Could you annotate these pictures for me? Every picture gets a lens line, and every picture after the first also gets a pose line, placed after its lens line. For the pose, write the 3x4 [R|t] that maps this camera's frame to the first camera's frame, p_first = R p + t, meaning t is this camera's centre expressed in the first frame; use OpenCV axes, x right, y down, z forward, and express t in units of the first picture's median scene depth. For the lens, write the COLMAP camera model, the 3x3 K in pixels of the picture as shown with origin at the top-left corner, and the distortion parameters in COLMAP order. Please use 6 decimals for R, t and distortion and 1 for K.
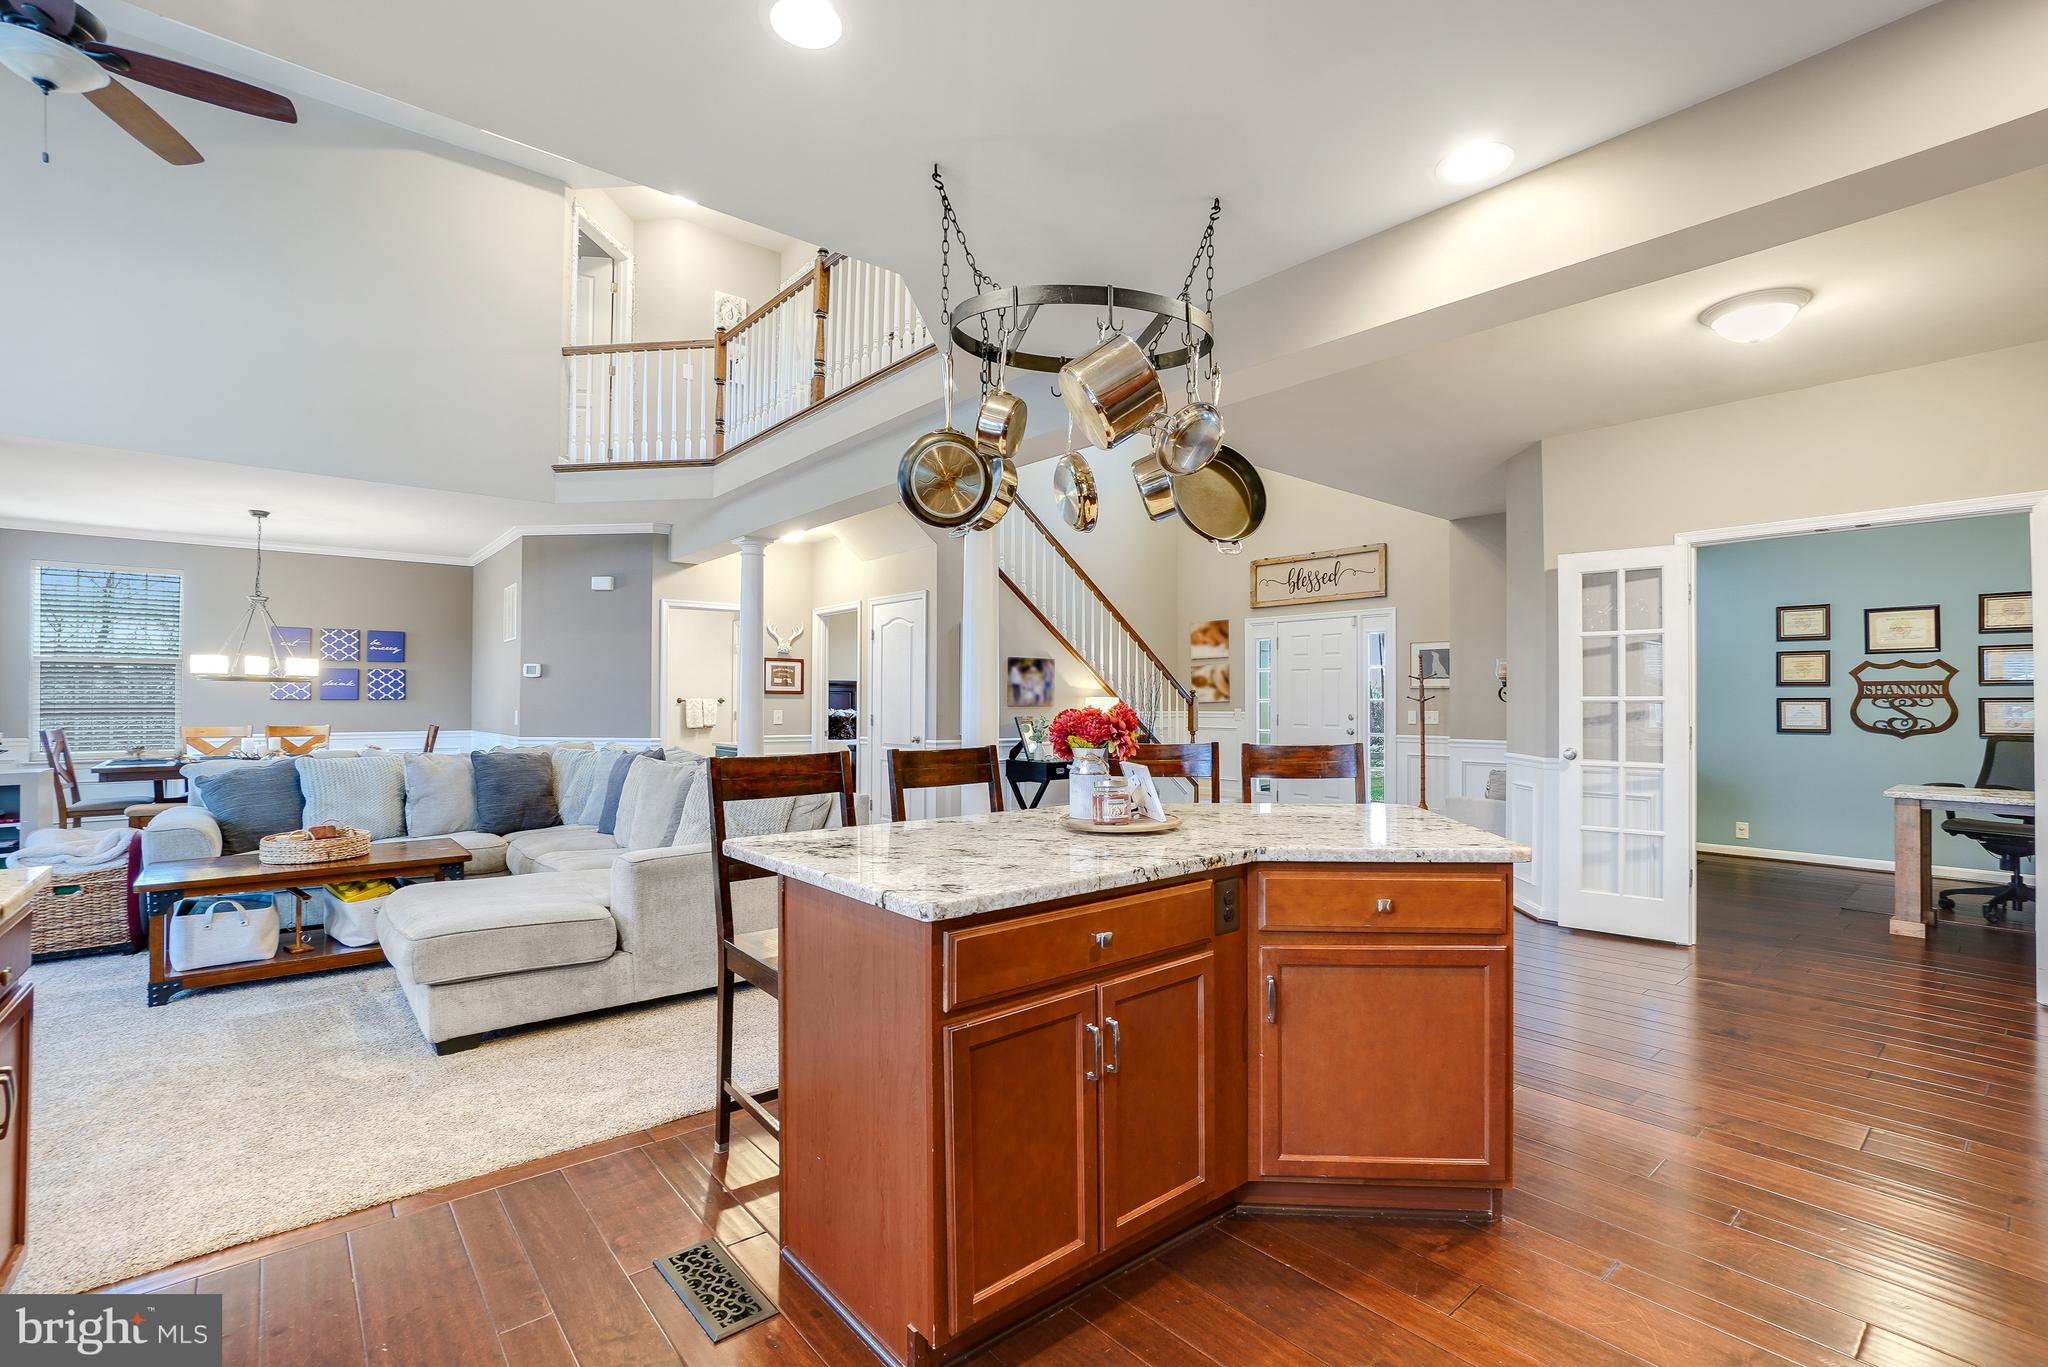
lens RADIAL K [[943.4, 0, 1001.7], [0, 943.4, 689.7], [0, 0, 1]] dist [-0.038682, 0.013704]
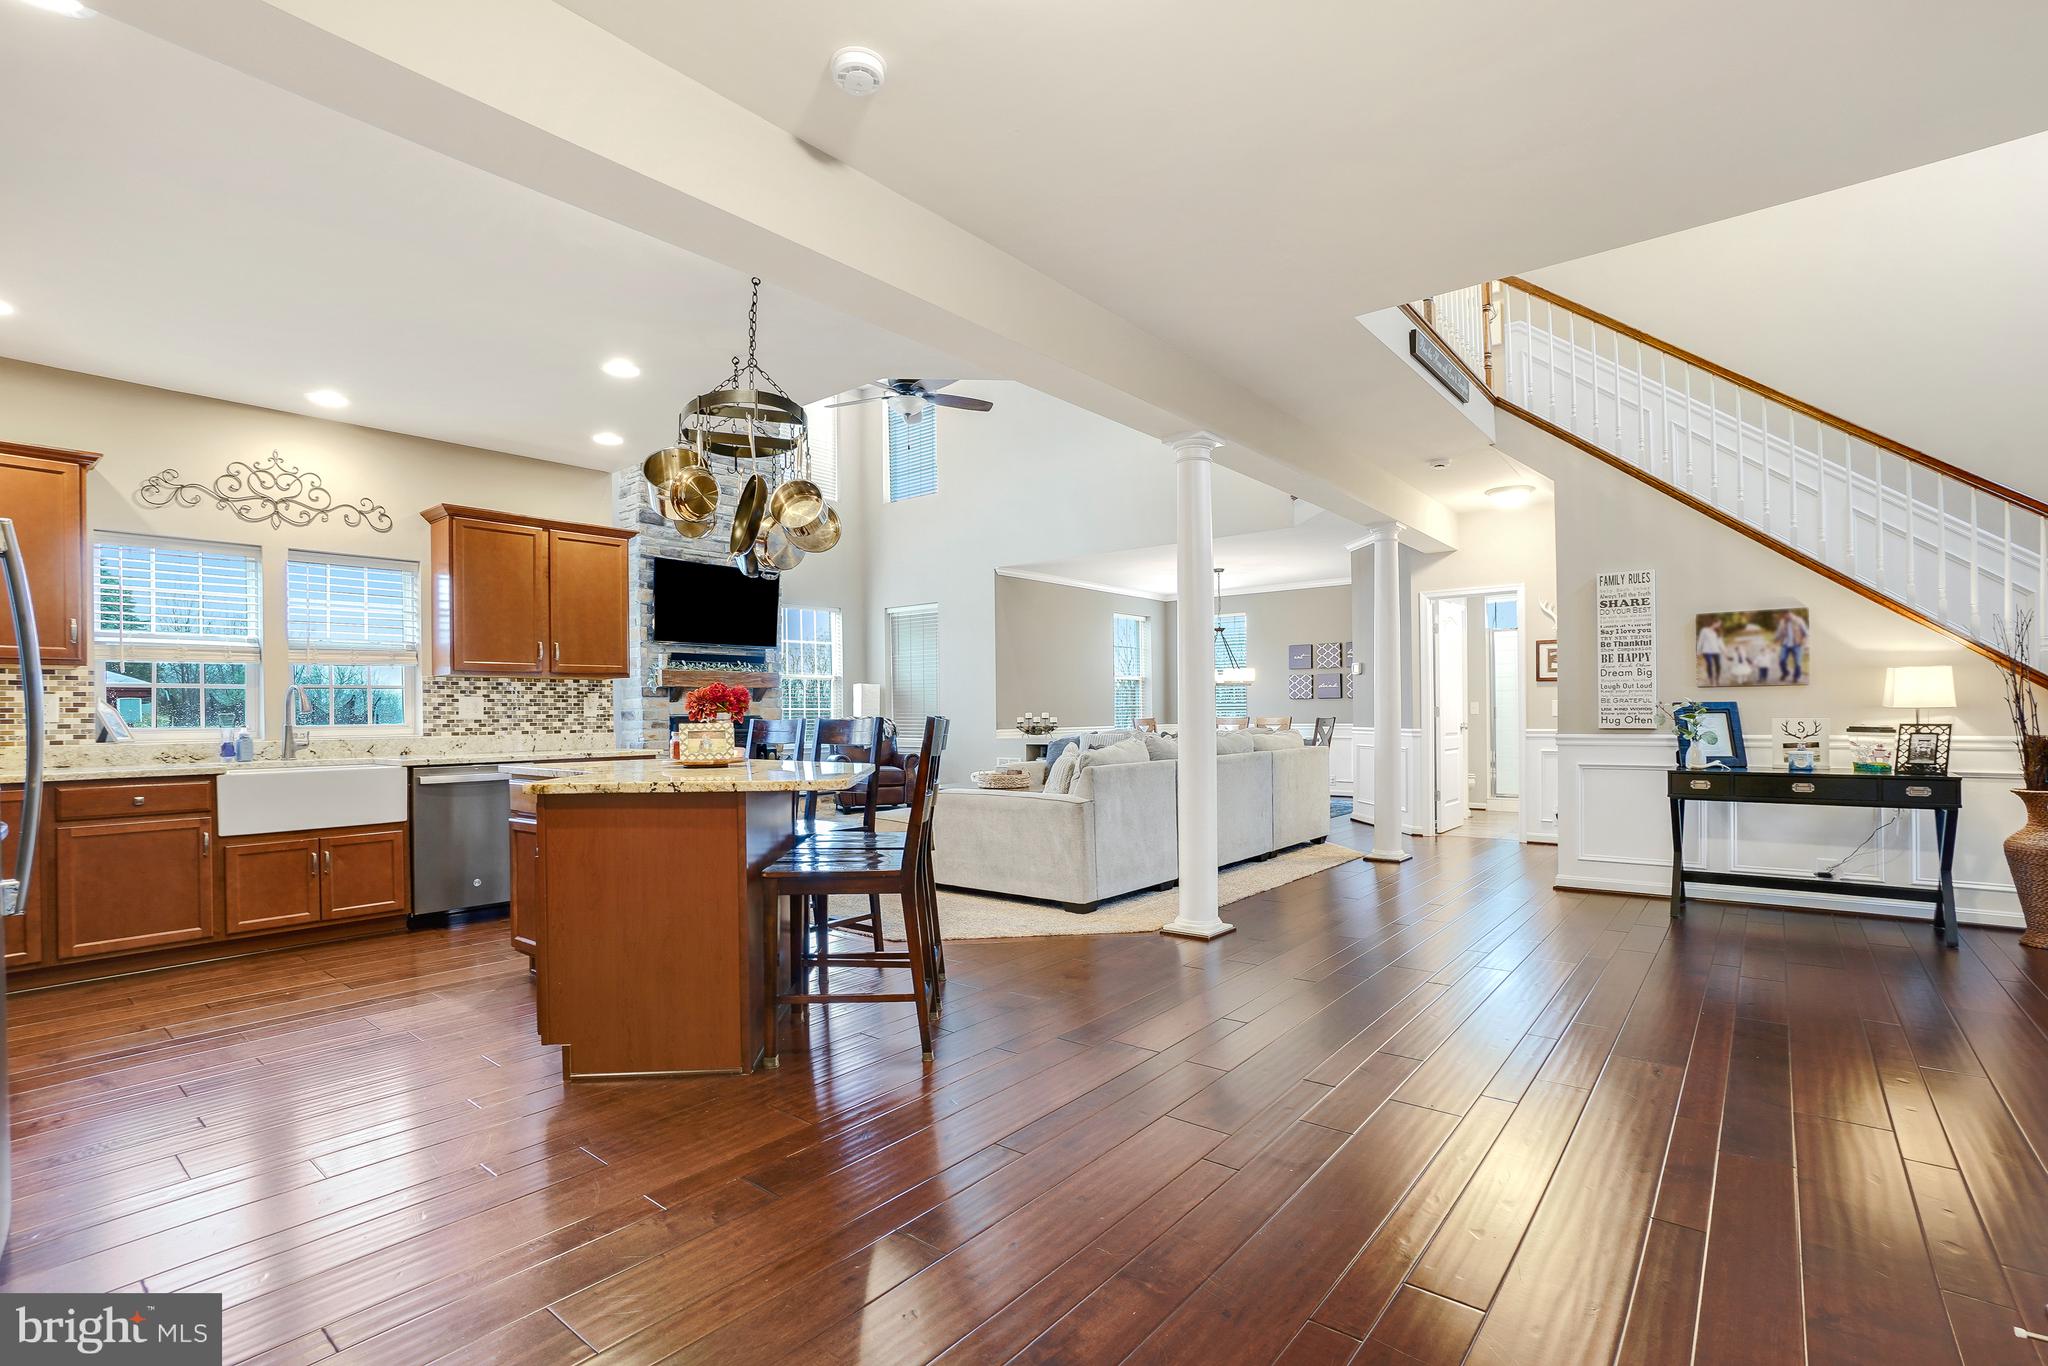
lens RADIAL K [[943.4, 0, 1031.1], [0, 943.4, 697.0], [0, 0, 1]] dist [-0.038682, 0.013704]
pose [[0.218541, -0.022175, -0.975576, 0.491904], [0.022245, 0.999595, -0.017738, 0.023249], [0.975574, -0.017825, 0.218945, 0.350626]]
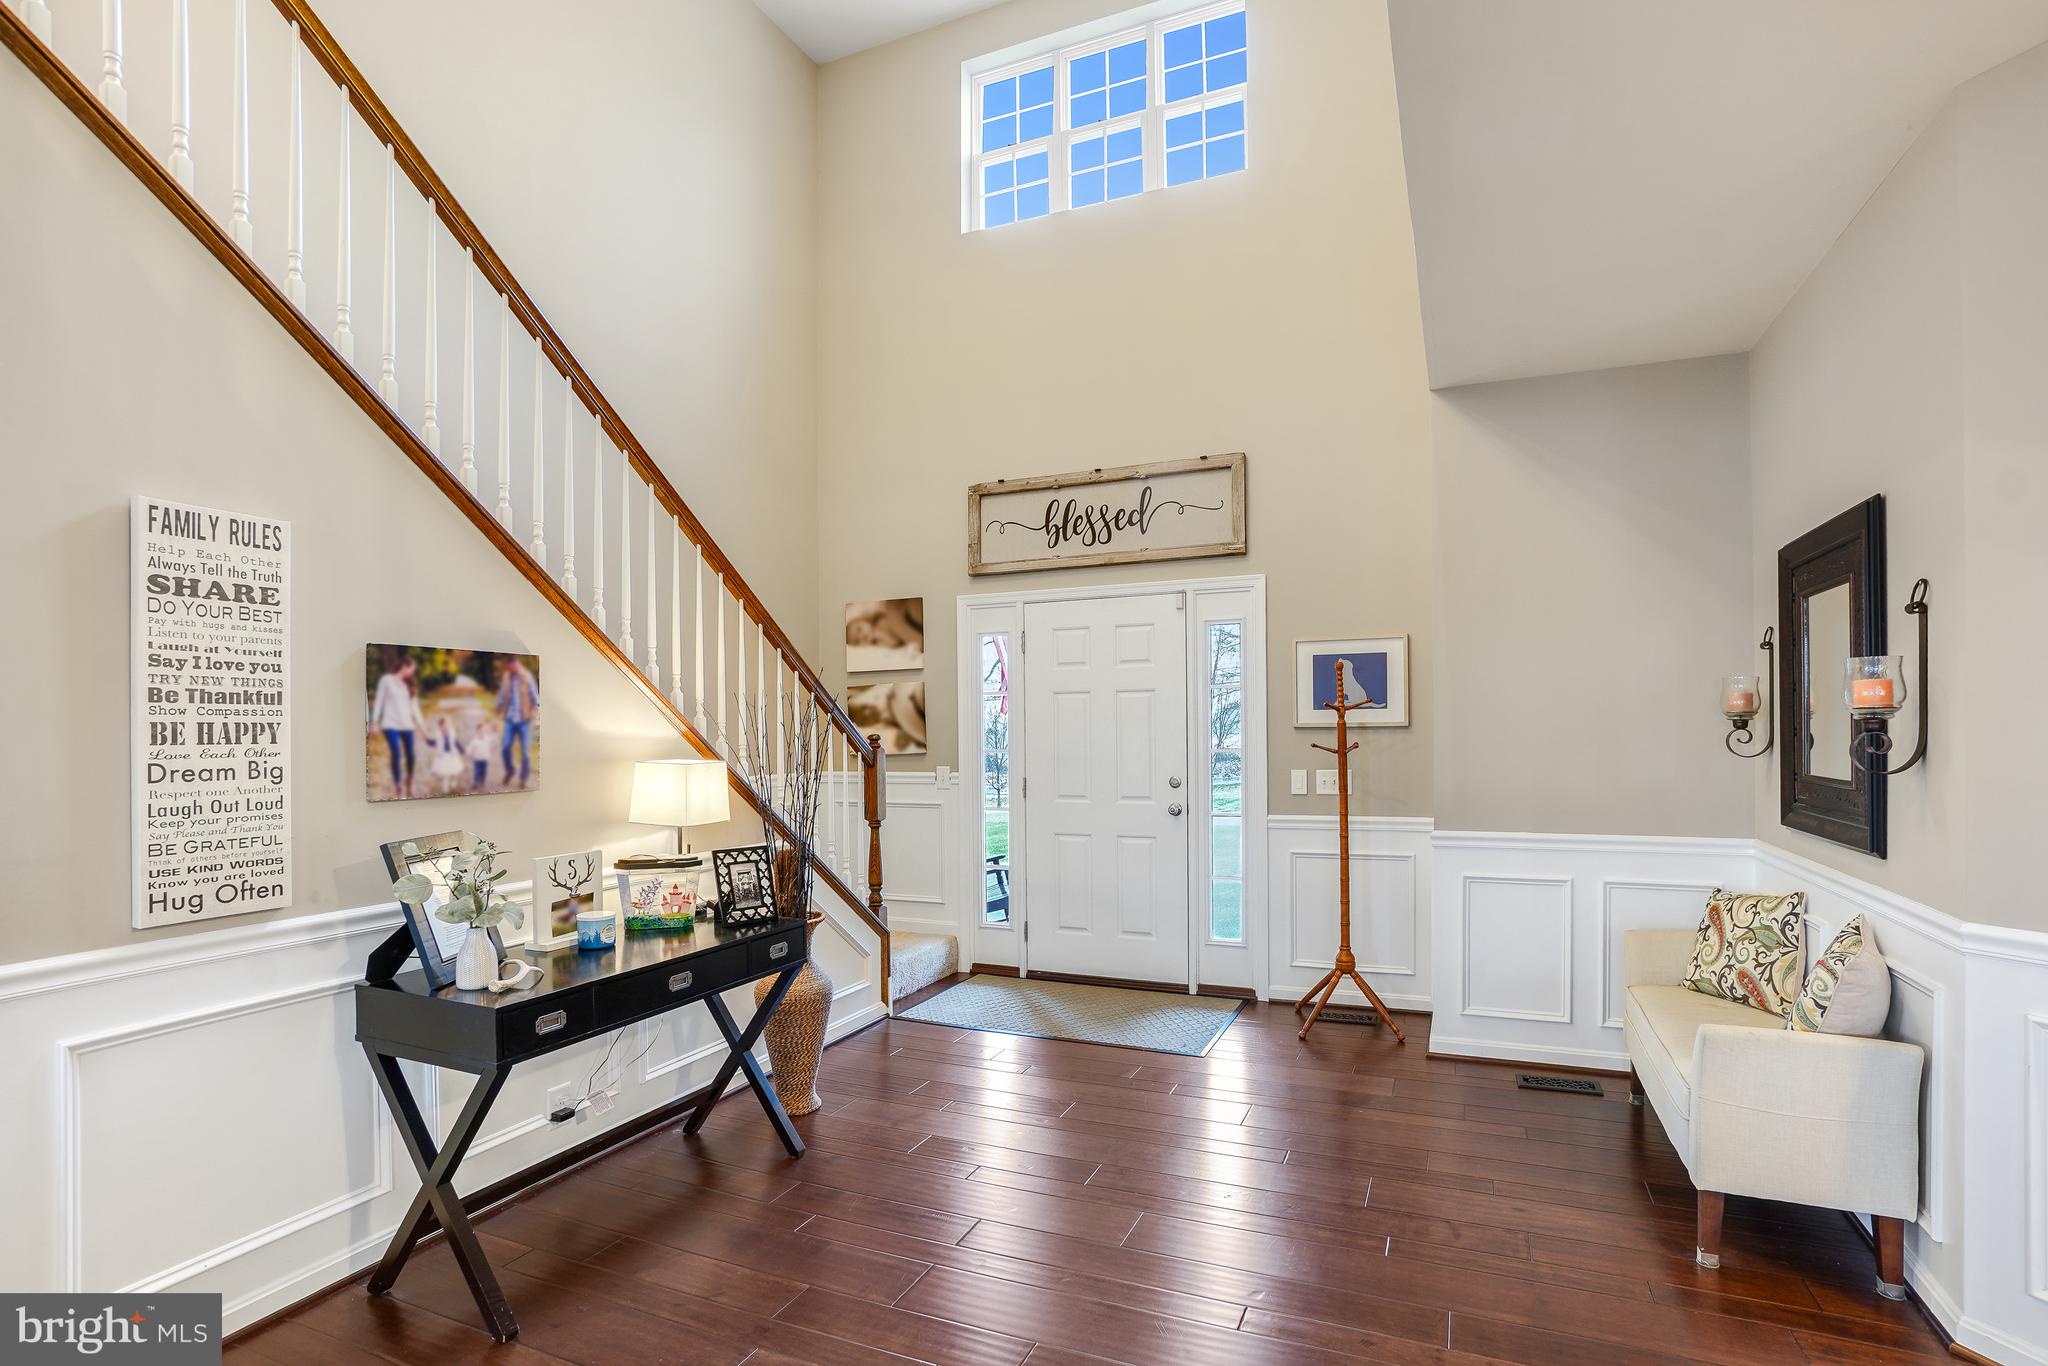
lens RADIAL K [[986.0, 0, 1053.6], [0, 986.0, 731.0], [0, 0, 1]] dist [-0.036759, 0.007943]
pose [[0.876381, -0.011831, 0.481472, 0.045441], [0.006577, 0.999899, 0.012598, -0.007257], [-0.481573, -0.007874, 0.876371, 0.552937]]
